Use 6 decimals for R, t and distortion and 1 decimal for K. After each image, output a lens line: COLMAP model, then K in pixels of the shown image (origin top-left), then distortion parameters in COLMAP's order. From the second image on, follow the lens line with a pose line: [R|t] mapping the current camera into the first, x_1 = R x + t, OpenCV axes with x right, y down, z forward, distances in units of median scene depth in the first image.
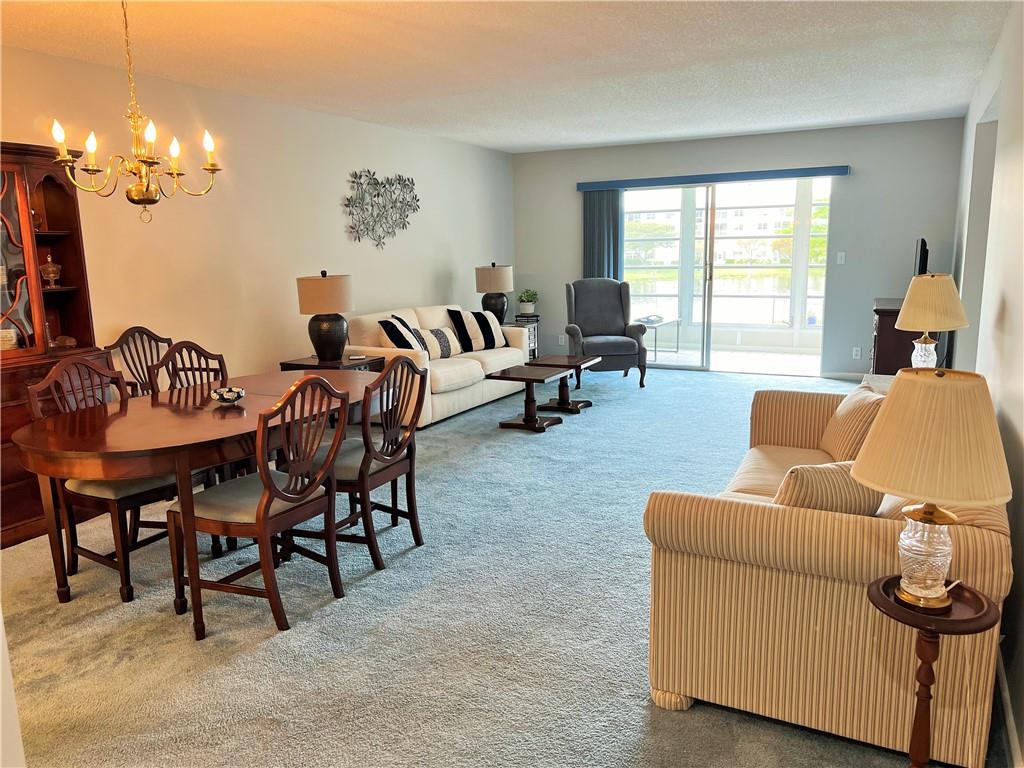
lens RADIAL K [[765.2, 0, 517.6], [0, 765.2, 389.7], [0, 0, 1]] dist [0.058547, -0.066058]
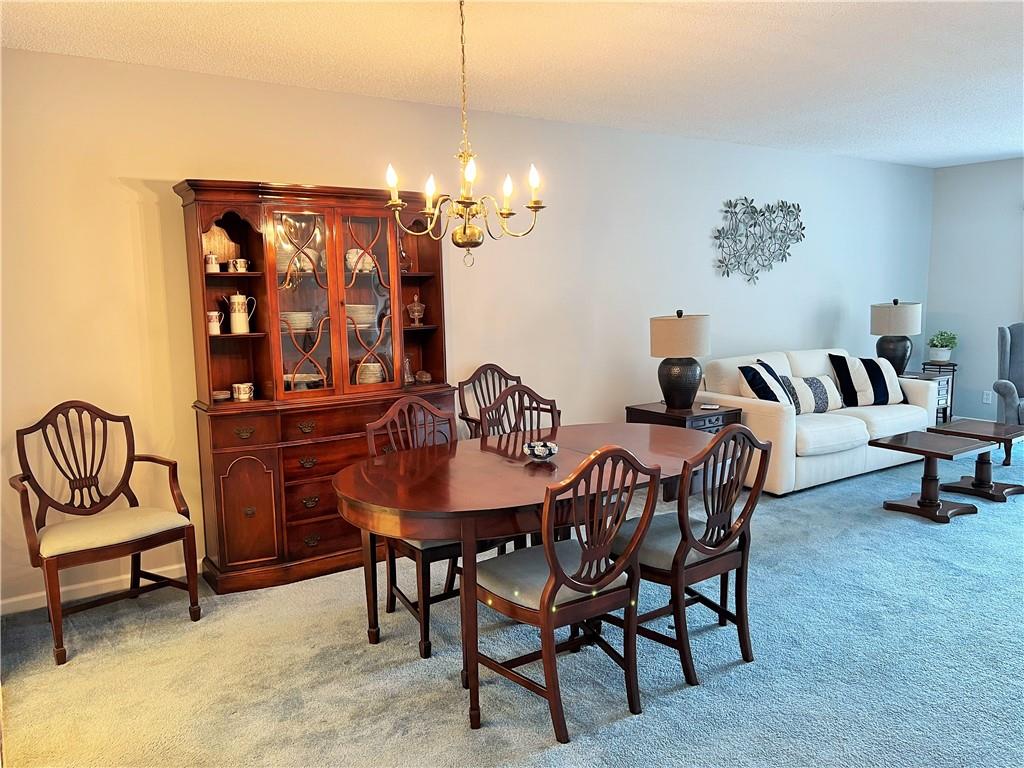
lens RADIAL K [[765.2, 0, 517.8], [0, 765.2, 385.3], [0, 0, 1]] dist [0.058547, -0.066058]
pose [[0.878280, 0.065245, -0.473675, 0.022071], [-0.085300, 0.996135, -0.020952, -0.042016], [0.470477, 0.058806, 0.880451, 0.157860]]
